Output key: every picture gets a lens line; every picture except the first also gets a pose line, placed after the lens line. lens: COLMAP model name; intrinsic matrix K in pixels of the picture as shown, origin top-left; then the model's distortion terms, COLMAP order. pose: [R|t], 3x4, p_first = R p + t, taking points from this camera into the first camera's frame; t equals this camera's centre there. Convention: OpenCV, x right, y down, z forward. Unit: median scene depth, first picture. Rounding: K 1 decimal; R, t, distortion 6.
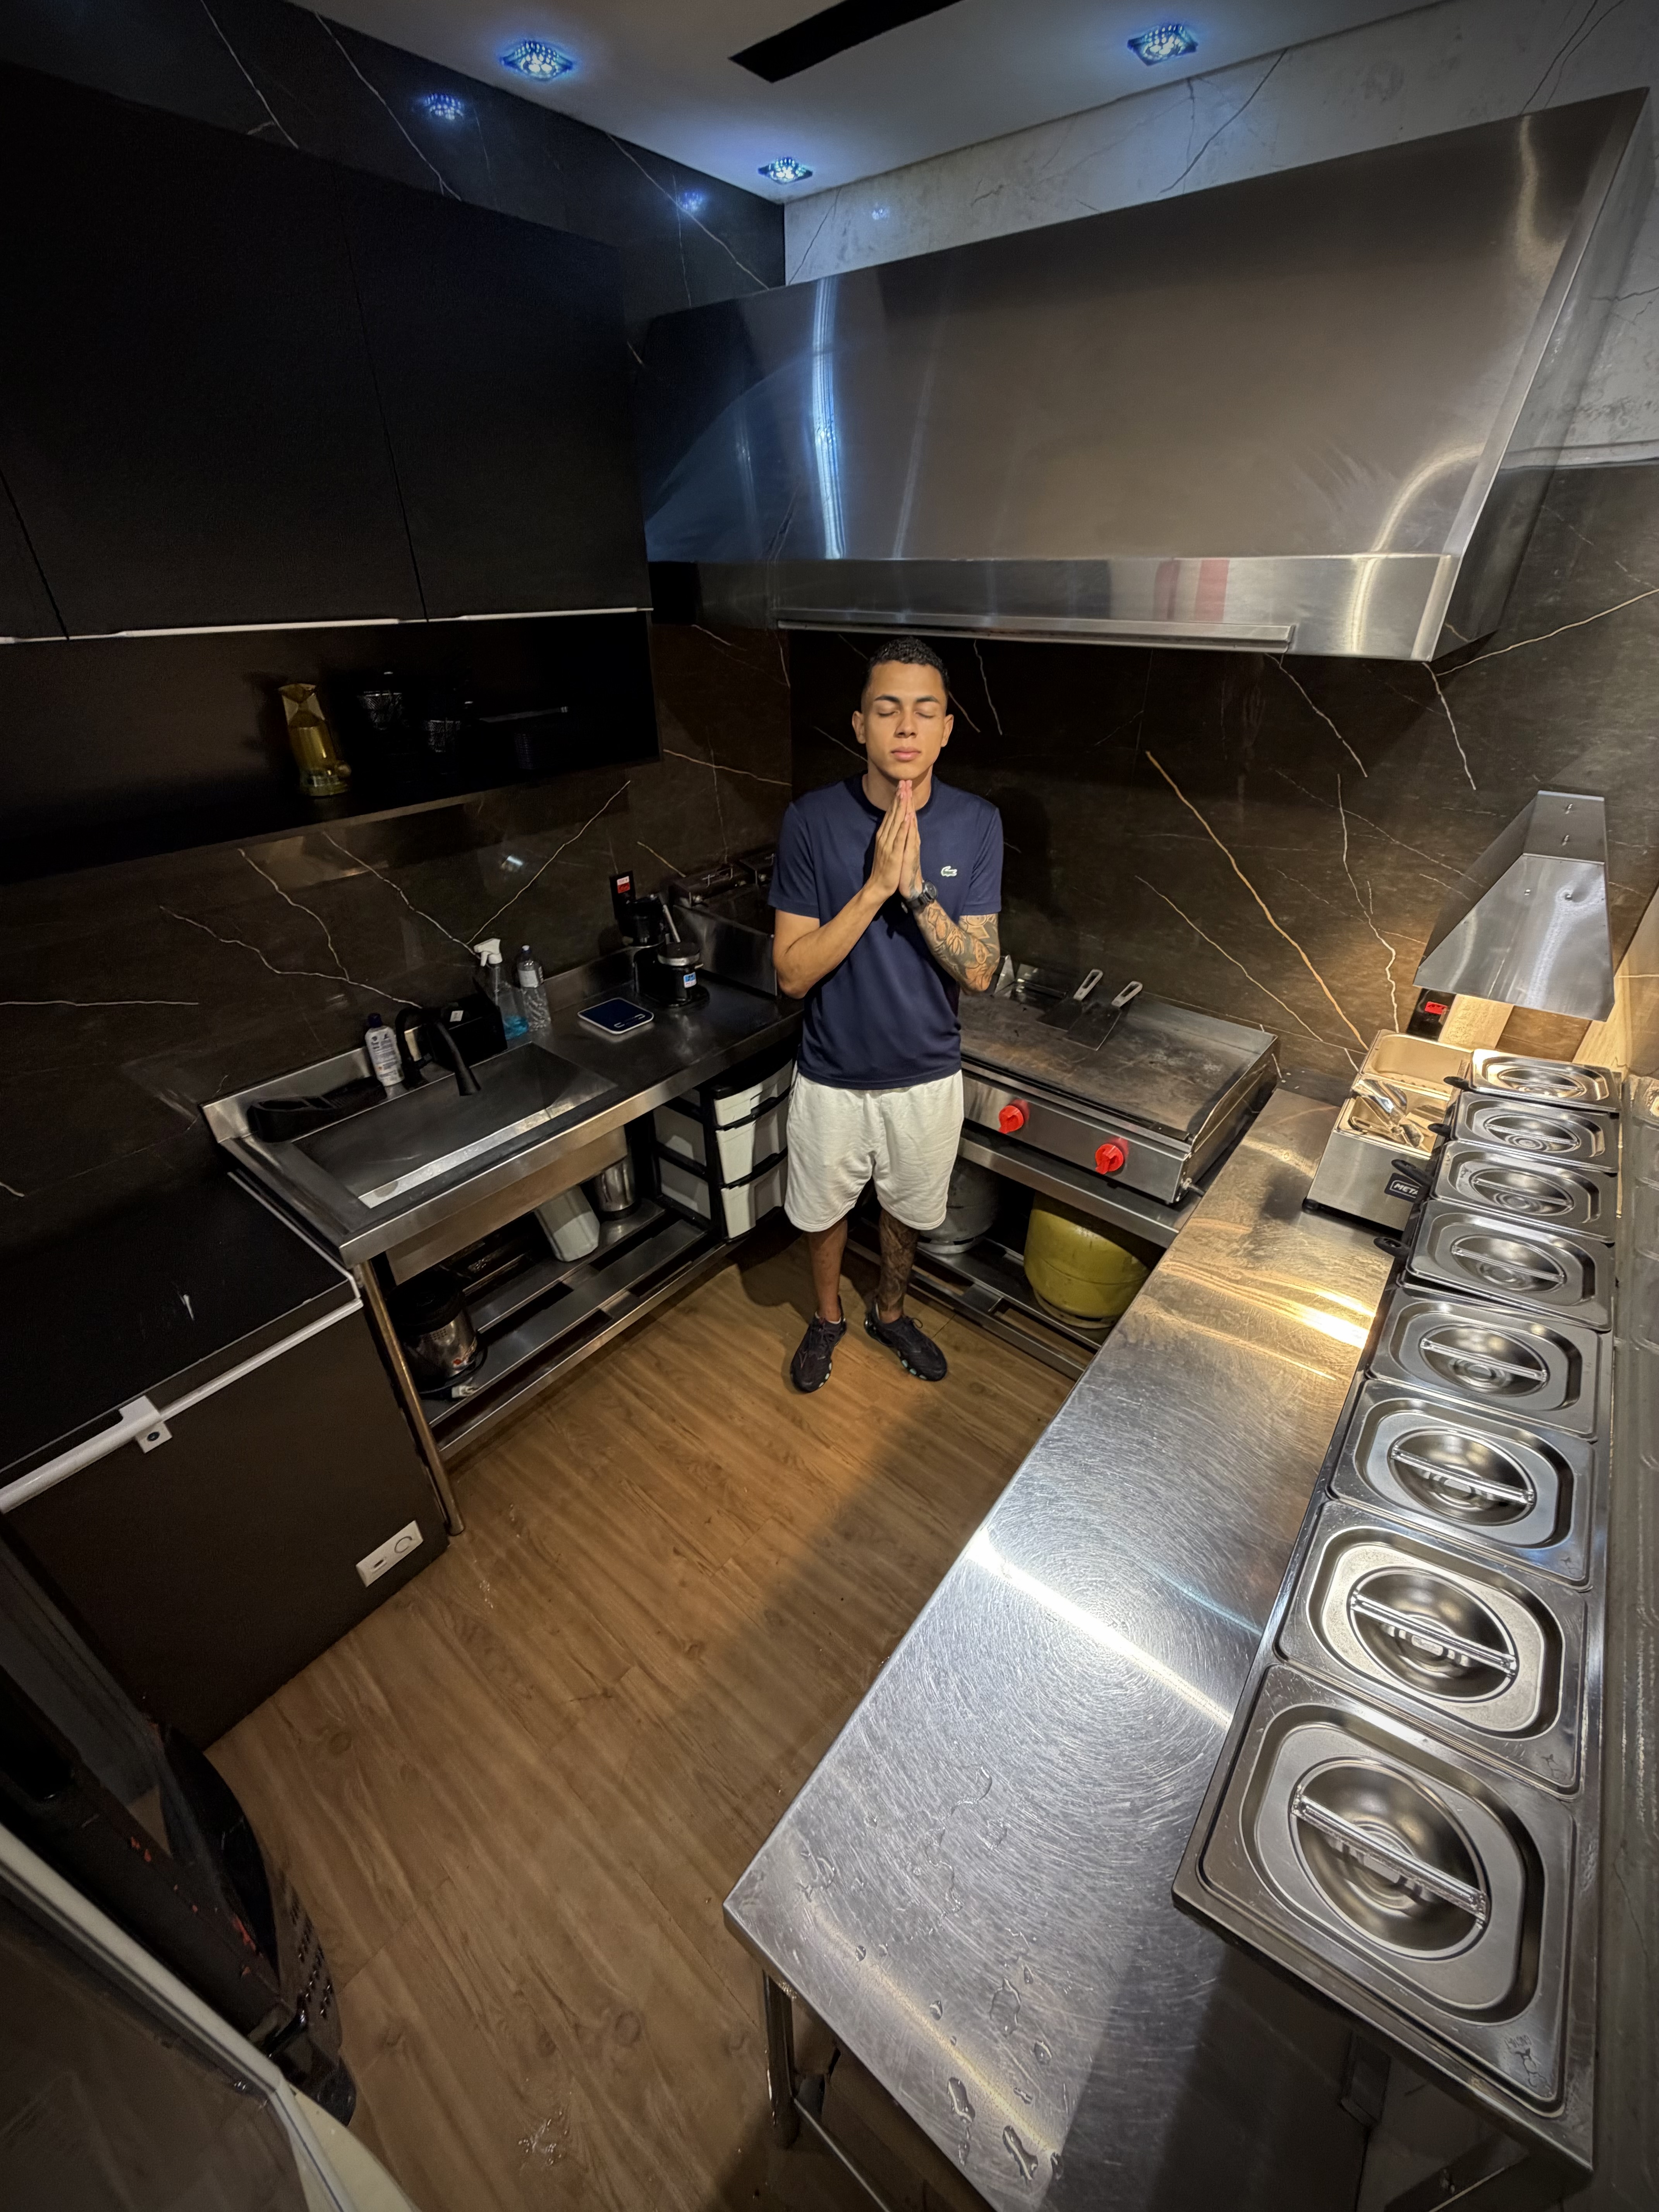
lens RADIAL K [[884.7, 0, 829.5], [0, 884.7, 1106.0], [0, 0, 1]] dist [0.000023, -0.000216]
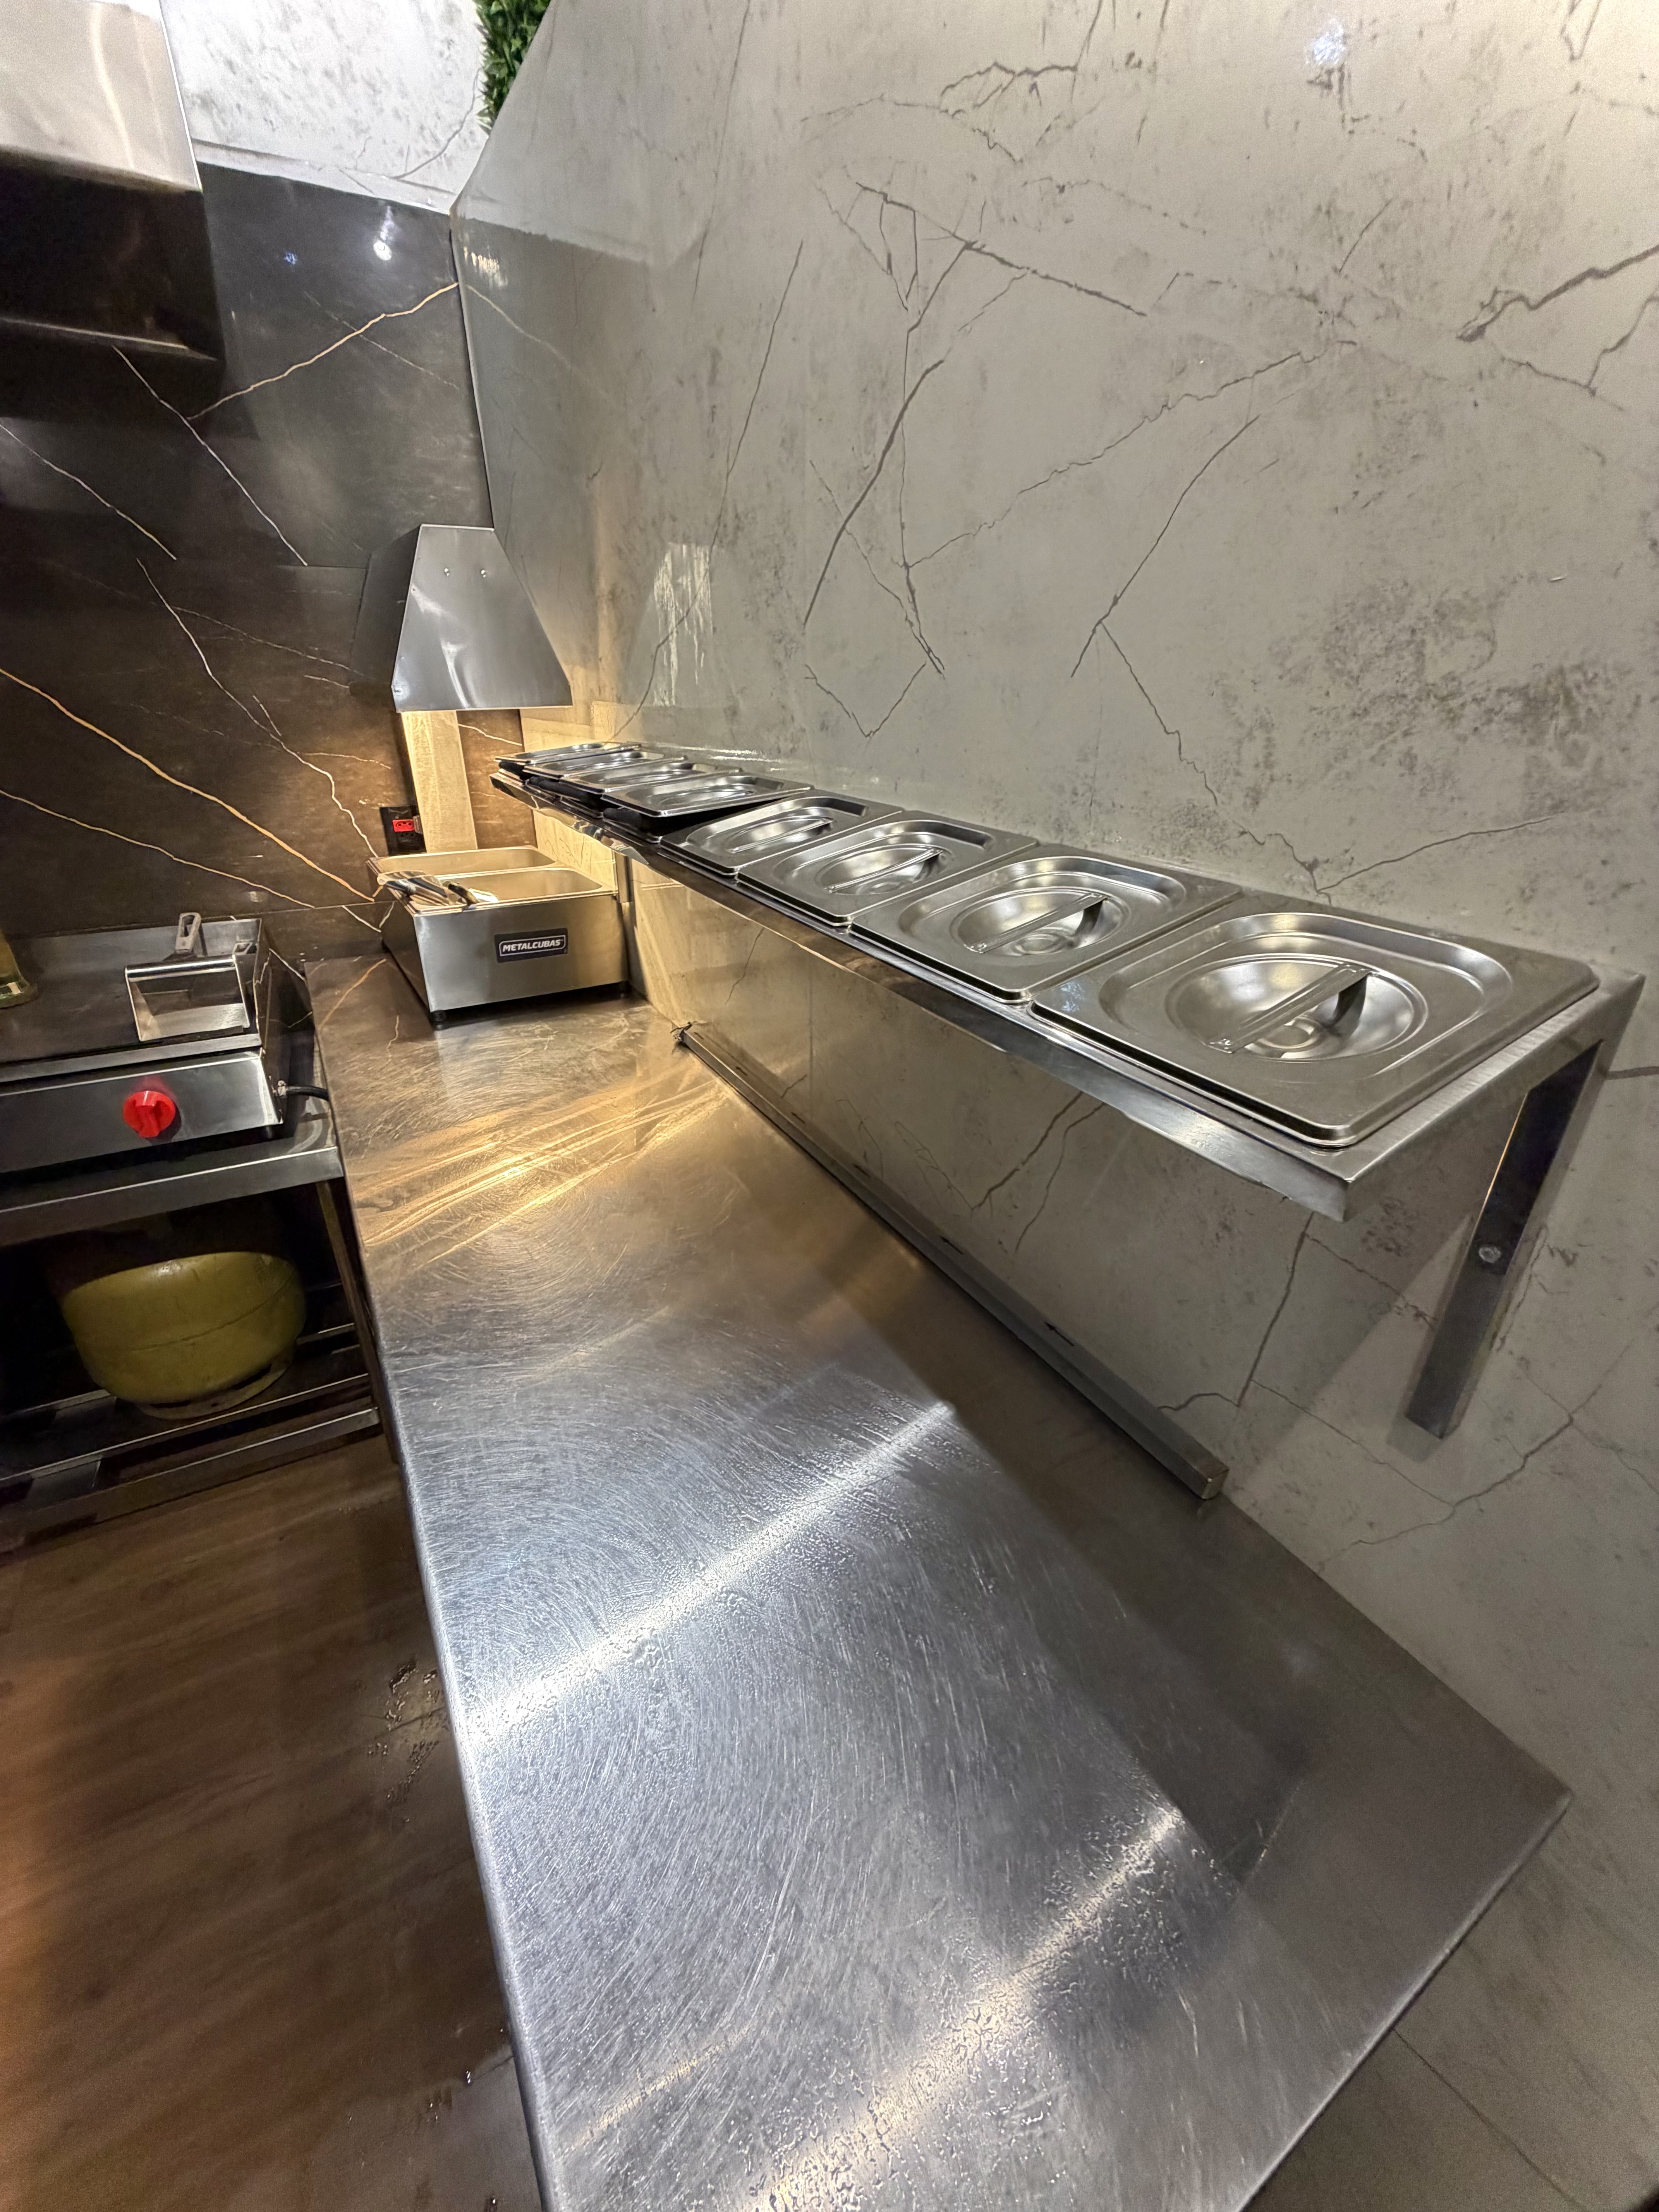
lens RADIAL K [[884.7, 0, 829.5], [0, 884.7, 1106.0], [0, 0, 1]] dist [0.000023, -0.000216]
pose [[0.367504, -0.404105, 0.837640, -0.047366], [0.480437, 0.853673, 0.201054, 0.165638], [-0.796317, 0.328545, 0.507875, 0.260565]]
